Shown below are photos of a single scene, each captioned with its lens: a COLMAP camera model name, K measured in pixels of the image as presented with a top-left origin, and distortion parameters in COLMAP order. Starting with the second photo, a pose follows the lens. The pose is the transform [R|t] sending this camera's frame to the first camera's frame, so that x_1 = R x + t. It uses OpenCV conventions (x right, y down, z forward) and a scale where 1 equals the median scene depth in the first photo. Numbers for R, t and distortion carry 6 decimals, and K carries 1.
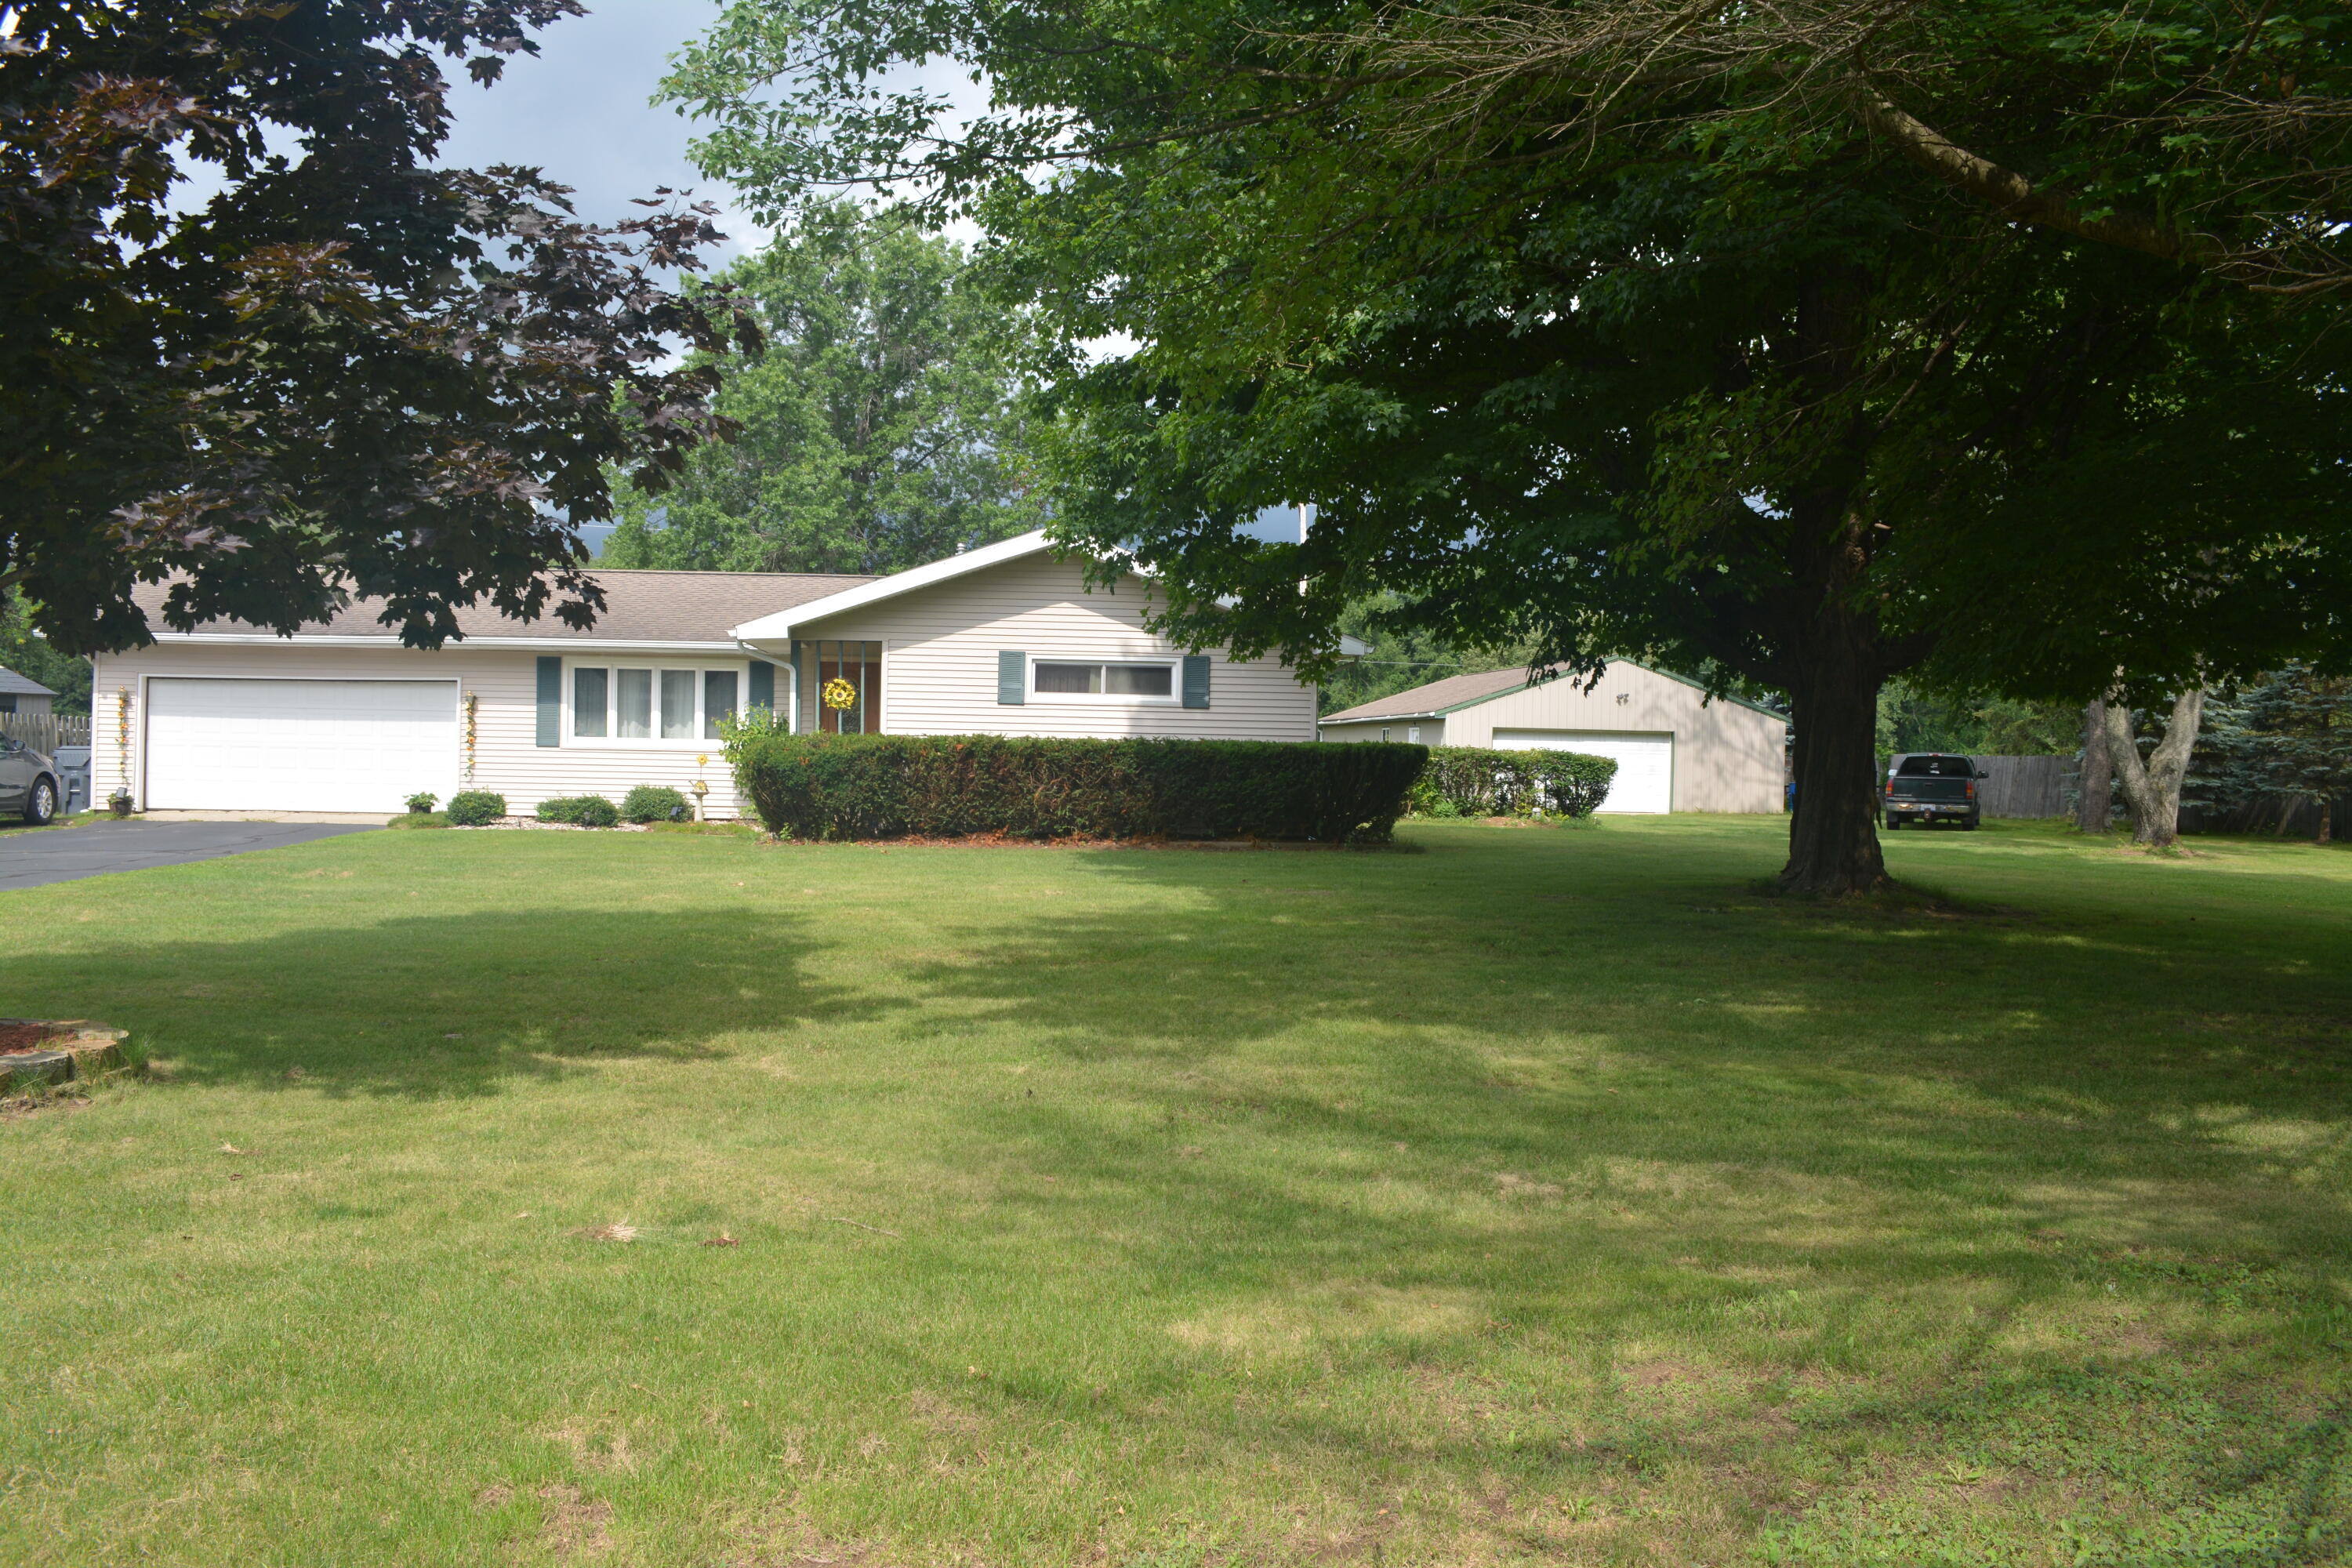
lens RADIAL K [[1893.1, 0, 1174.6], [0, 1893.1, 789.4], [0, 0, 1]] dist [-0.075148, 0.014208]
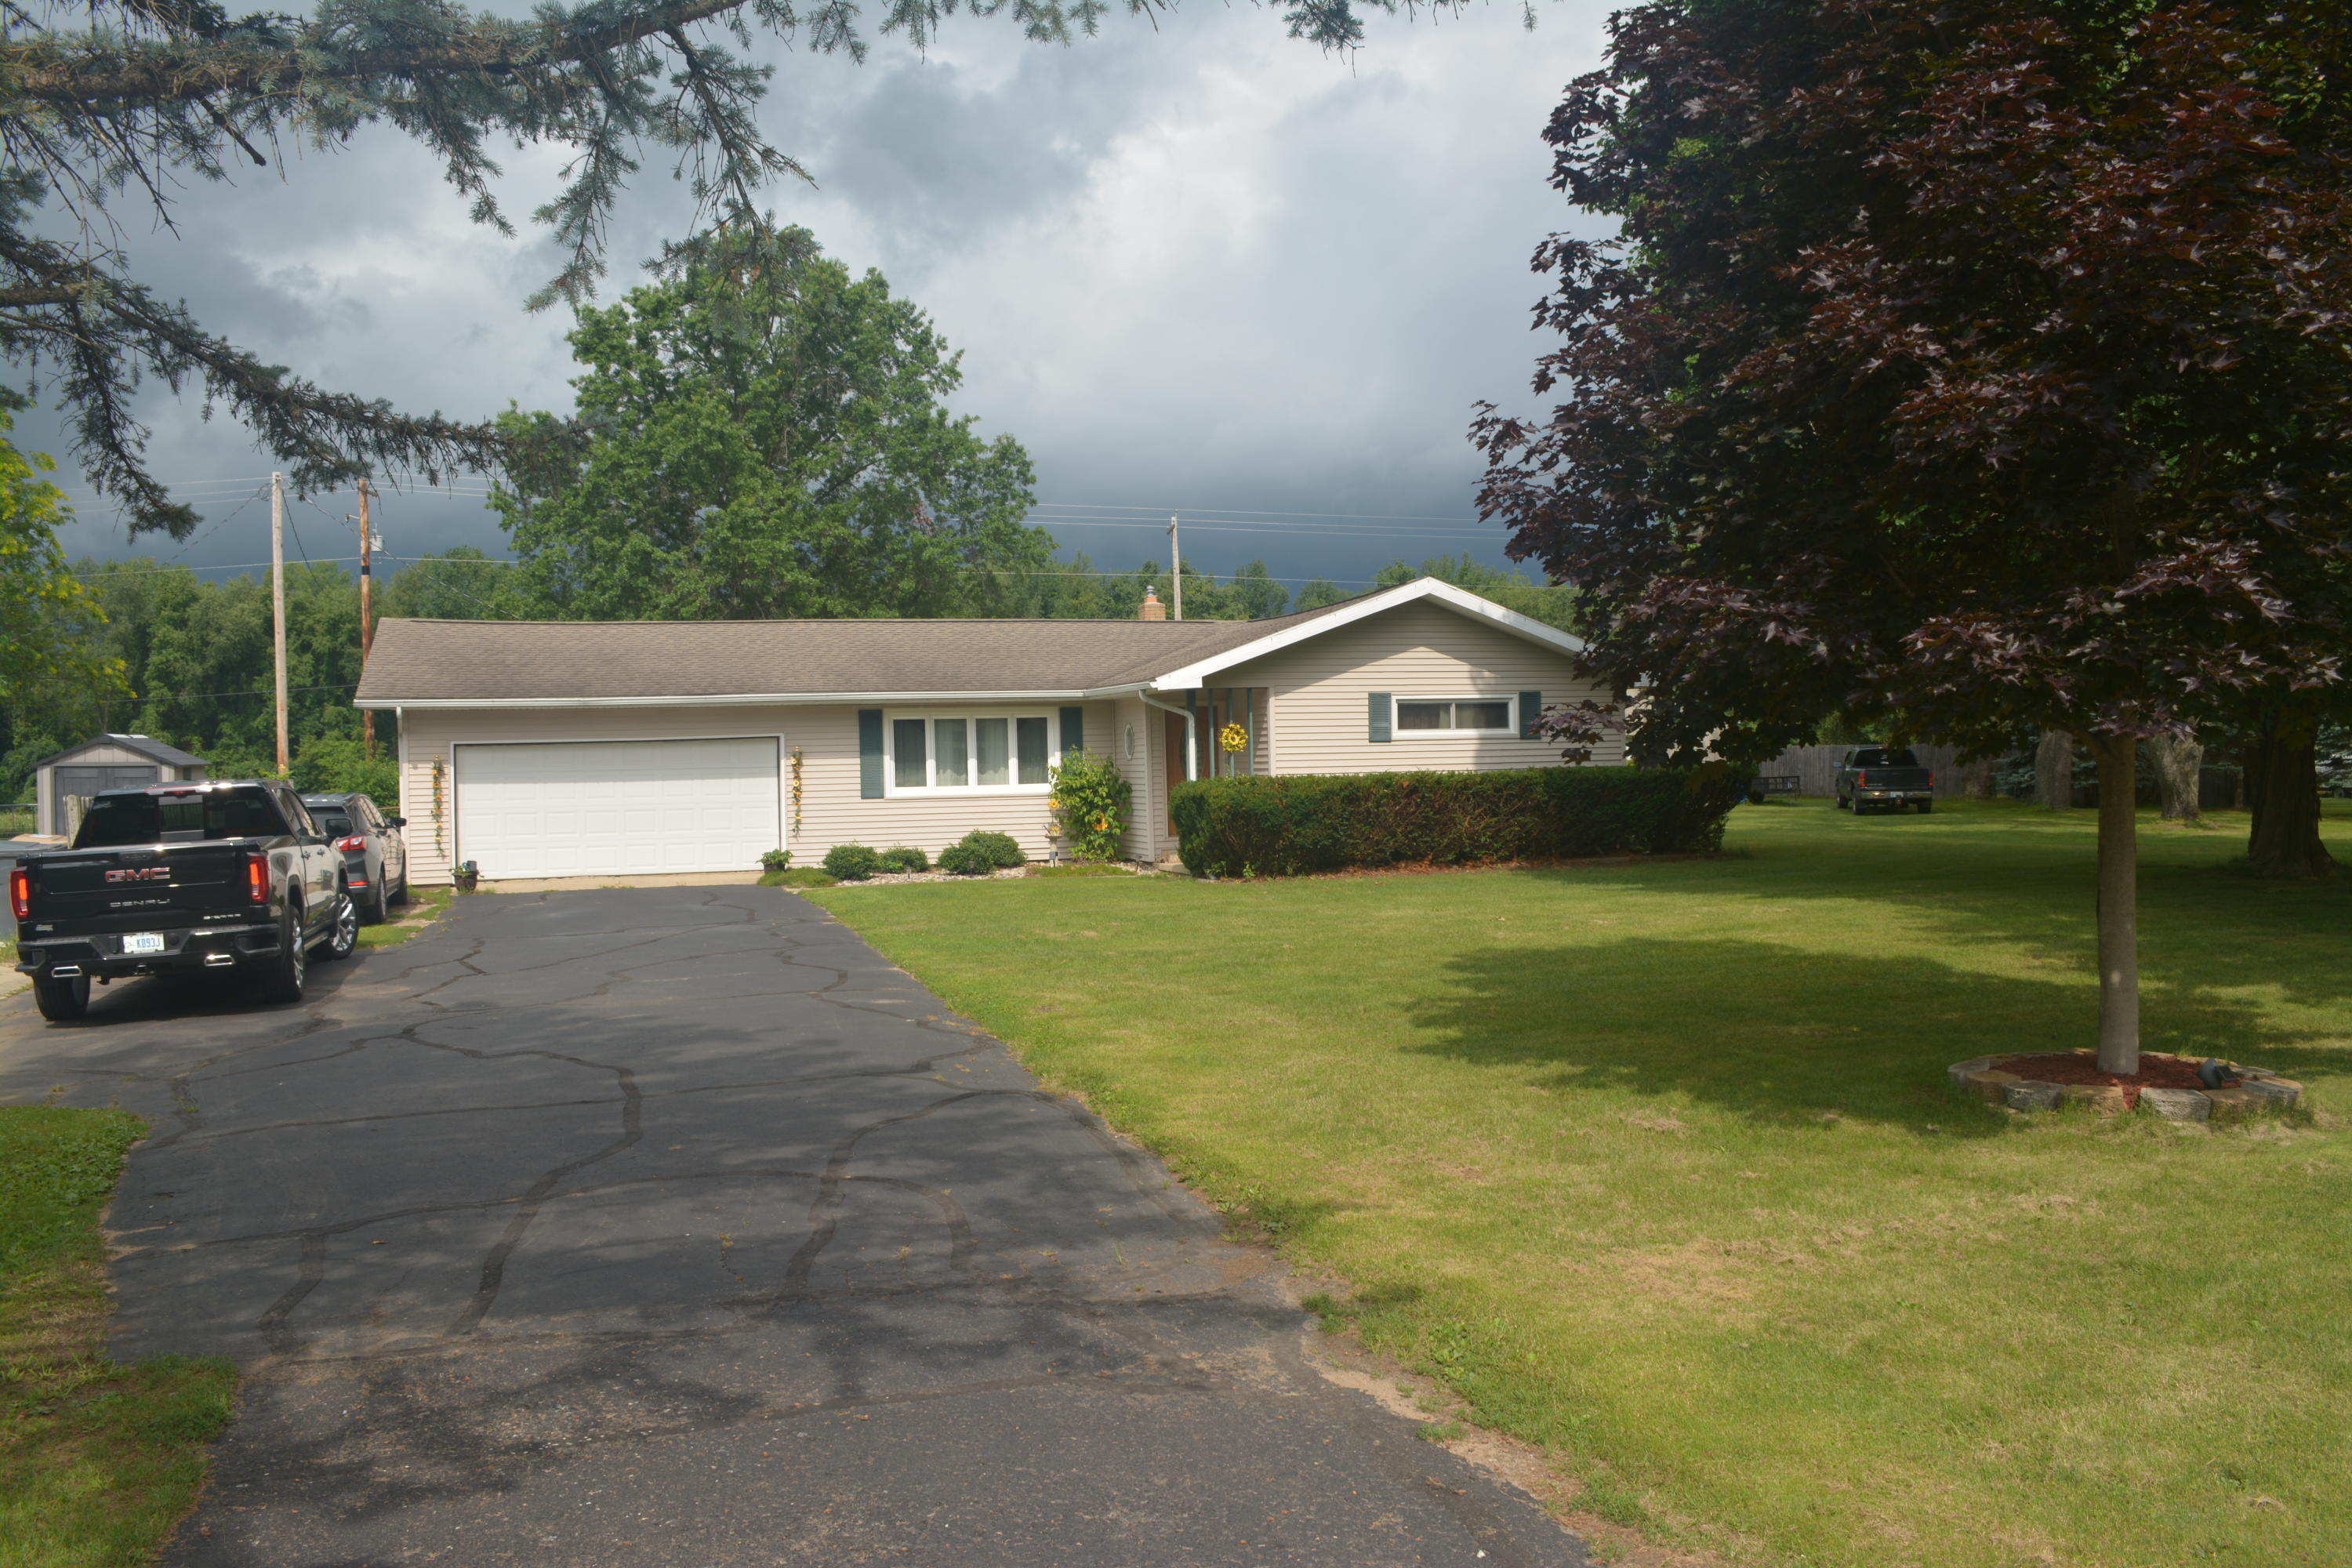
lens RADIAL K [[1893.1, 0, 1174.6], [0, 1893.1, 789.4], [0, 0, 1]] dist [-0.075148, 0.014208]
pose [[0.973426, -0.043845, 0.224766, -0.410184], [0.044237, 0.999016, 0.003293, -0.024077], [-0.224689, 0.006737, 0.974407, -0.032742]]
